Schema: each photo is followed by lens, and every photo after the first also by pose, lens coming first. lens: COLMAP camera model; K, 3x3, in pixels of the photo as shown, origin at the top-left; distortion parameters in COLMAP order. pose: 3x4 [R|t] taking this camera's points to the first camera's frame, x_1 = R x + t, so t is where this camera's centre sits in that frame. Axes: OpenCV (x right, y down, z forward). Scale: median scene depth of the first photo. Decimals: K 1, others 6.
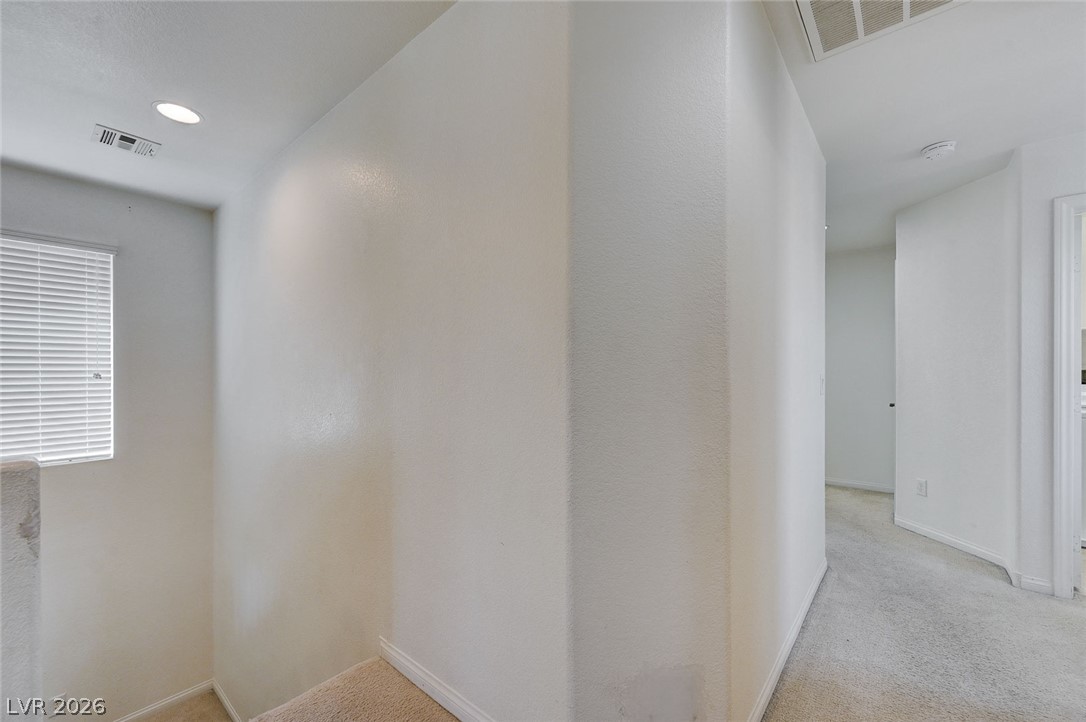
lens RADIAL K [[430.4, 0, 543.8], [0, 430.4, 366.6], [0, 0, 1]] dist [-0.002216, 0.000206]
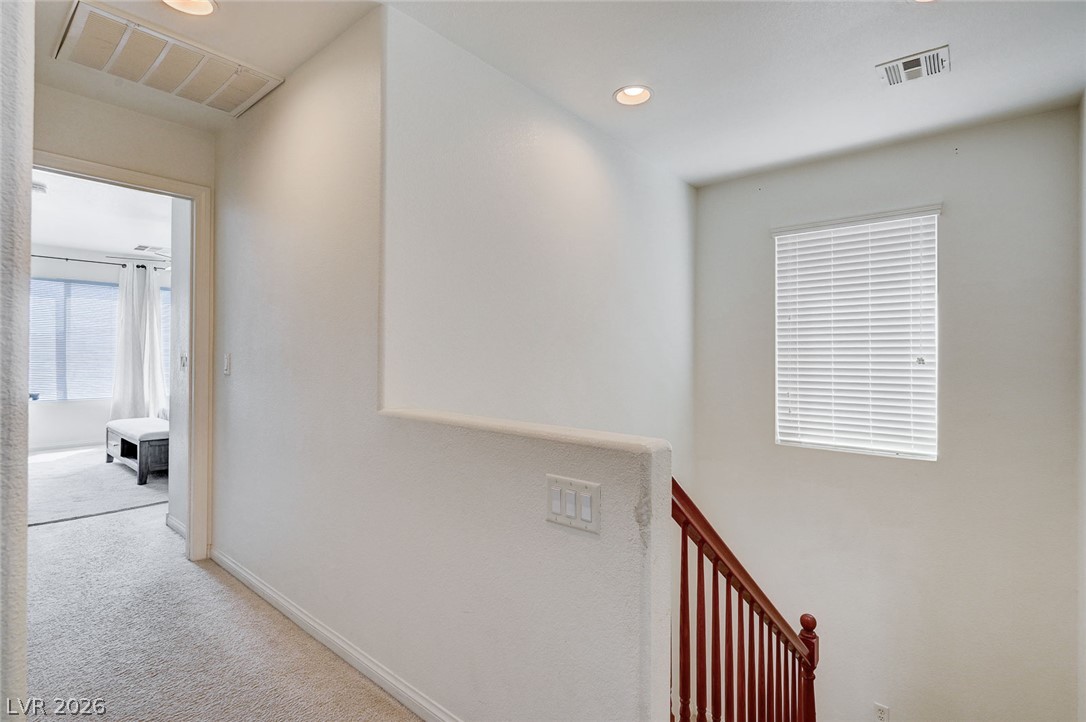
lens RADIAL K [[515.0, 0, 542.9], [0, 515.0, 350.9], [0, 0, 1]] dist [0.001859, 0.000153]
pose [[-0.003950, -0.005263, -0.999978, -0.010320], [0.004074, 0.999978, -0.005279, 0.004150], [0.999984, -0.004095, -0.003929, 0.253510]]
